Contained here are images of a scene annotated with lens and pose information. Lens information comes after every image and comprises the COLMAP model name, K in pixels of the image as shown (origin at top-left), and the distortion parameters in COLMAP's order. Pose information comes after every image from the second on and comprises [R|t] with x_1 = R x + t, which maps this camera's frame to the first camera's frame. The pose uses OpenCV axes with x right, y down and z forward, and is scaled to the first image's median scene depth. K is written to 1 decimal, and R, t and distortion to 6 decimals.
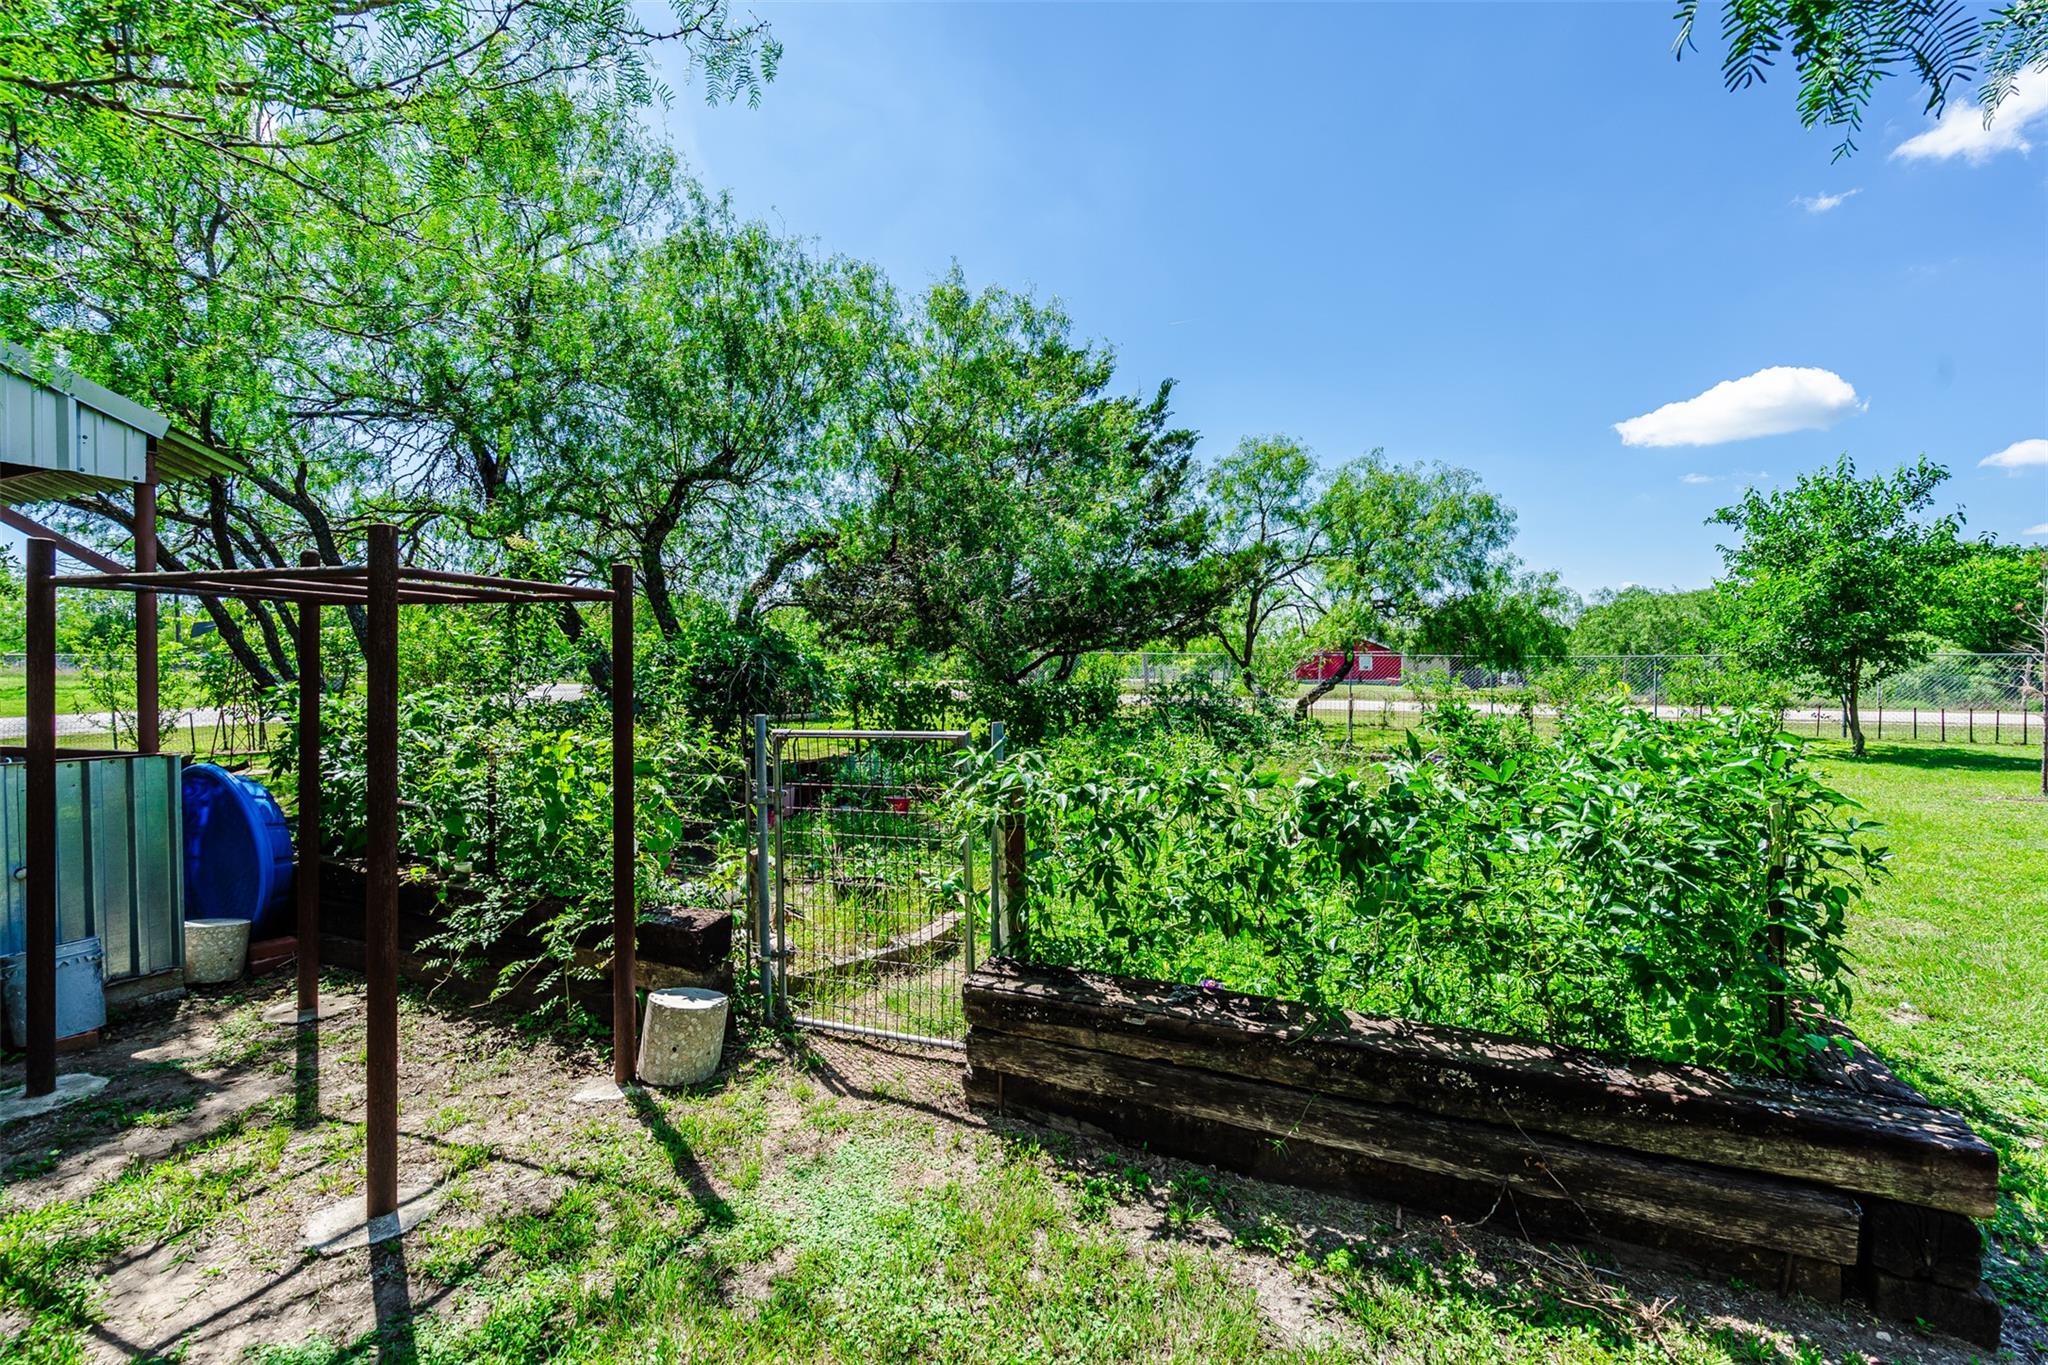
lens RADIAL K [[928.6, 0, 1024.0], [0, 928.6, 682.5], [0, 0, 1]] dist [-0.004698, -0.000003]
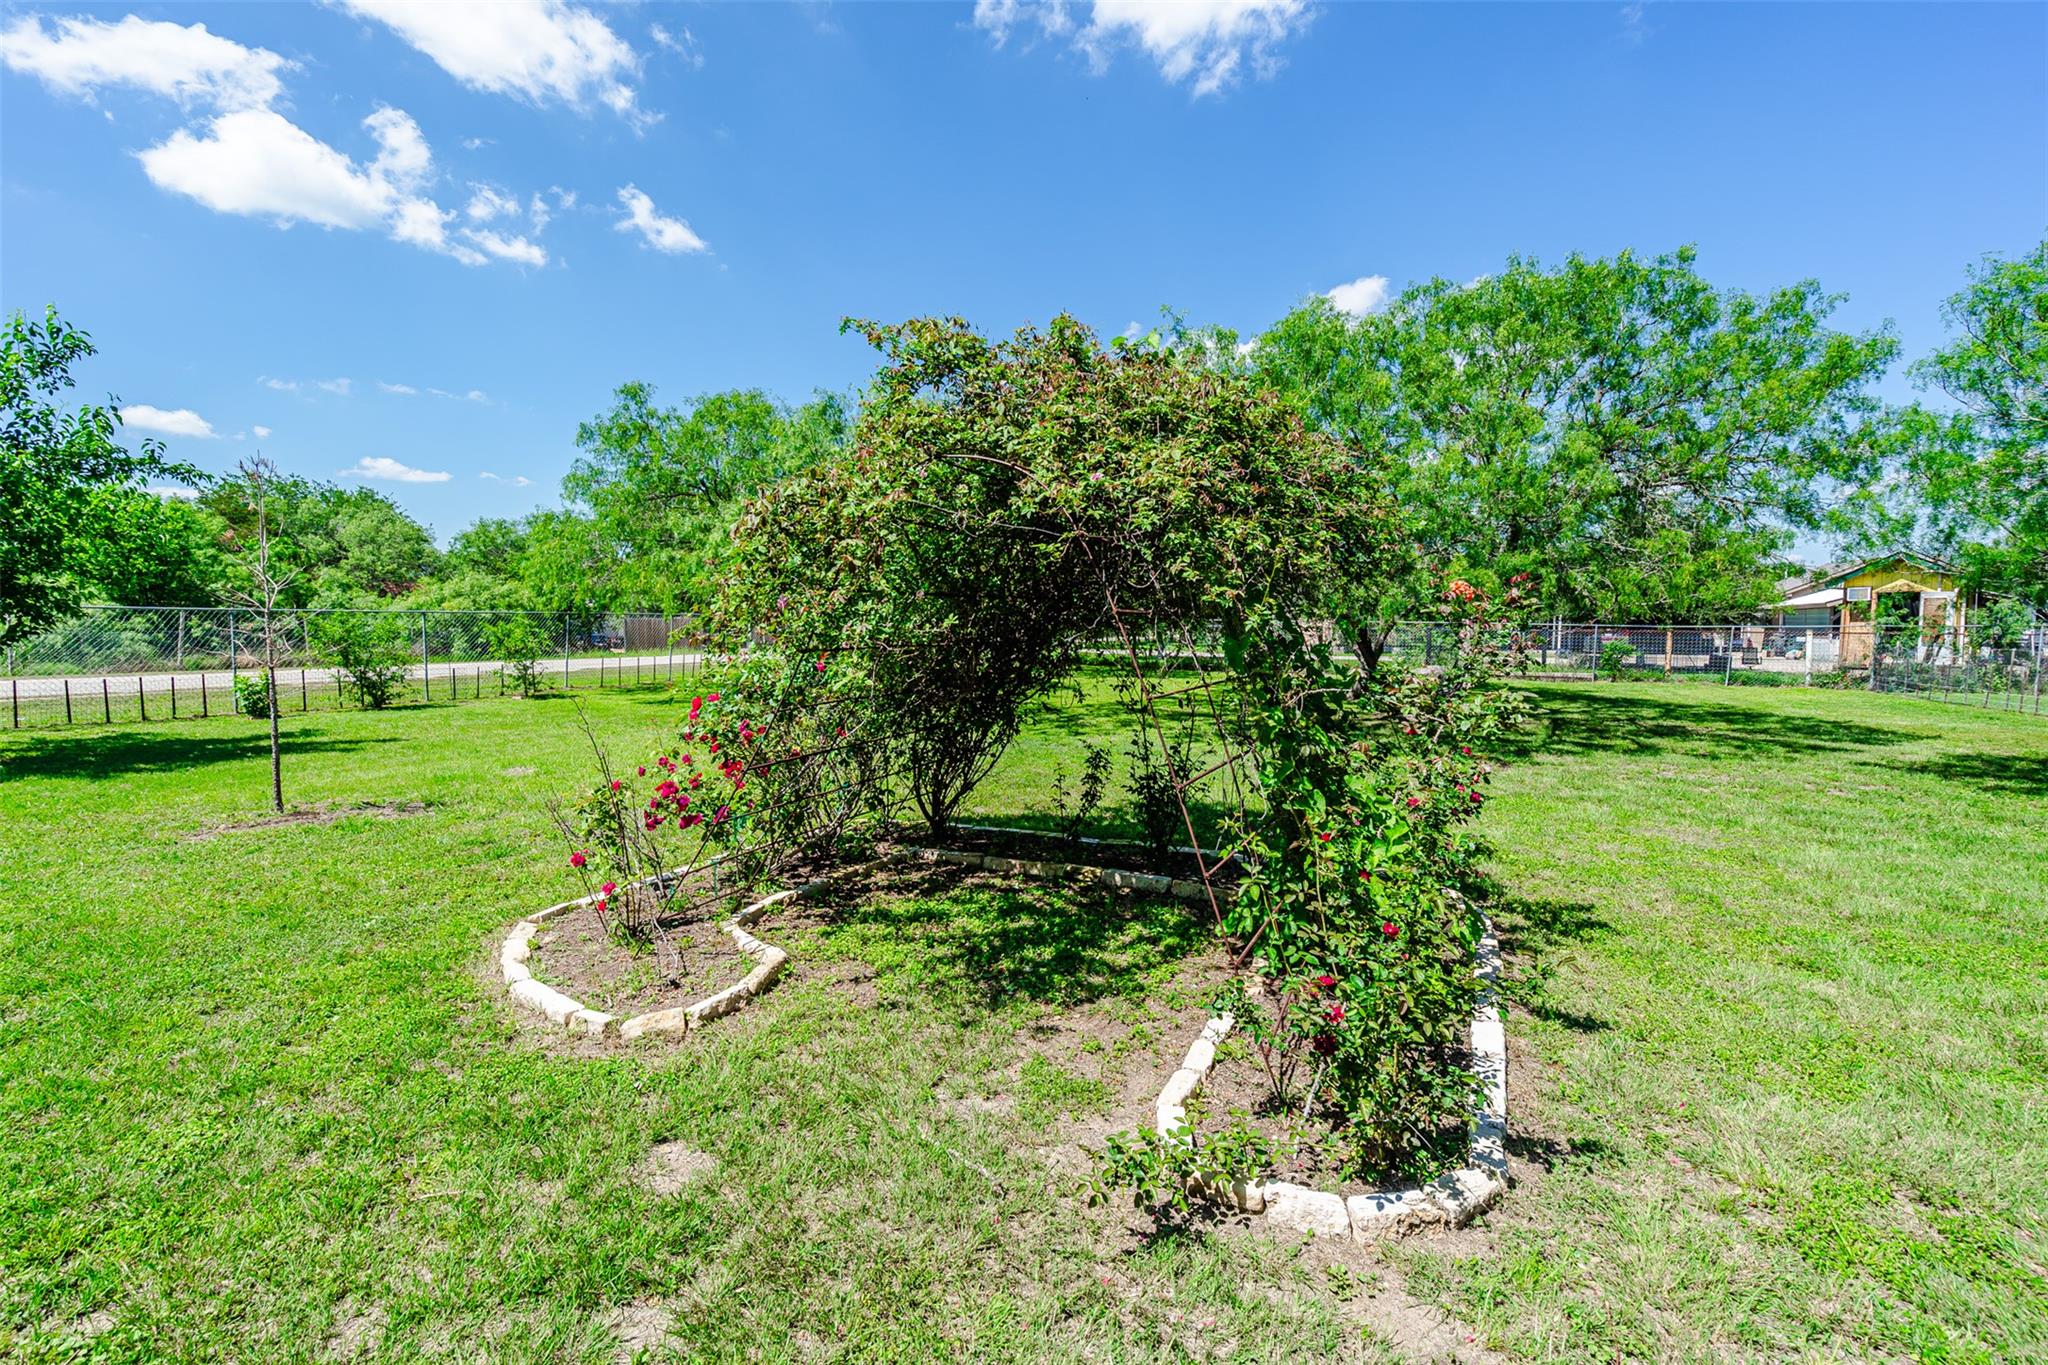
lens RADIAL K [[928.6, 0, 1024.0], [0, 928.6, 682.5], [0, 0, 1]] dist [-0.004698, -0.000003]
pose [[-0.007585, -0.064774, 0.997871, 0.268802], [0.014863, 0.997782, 0.064881, -0.007408], [-0.999861, 0.015323, -0.006605, 0.290229]]
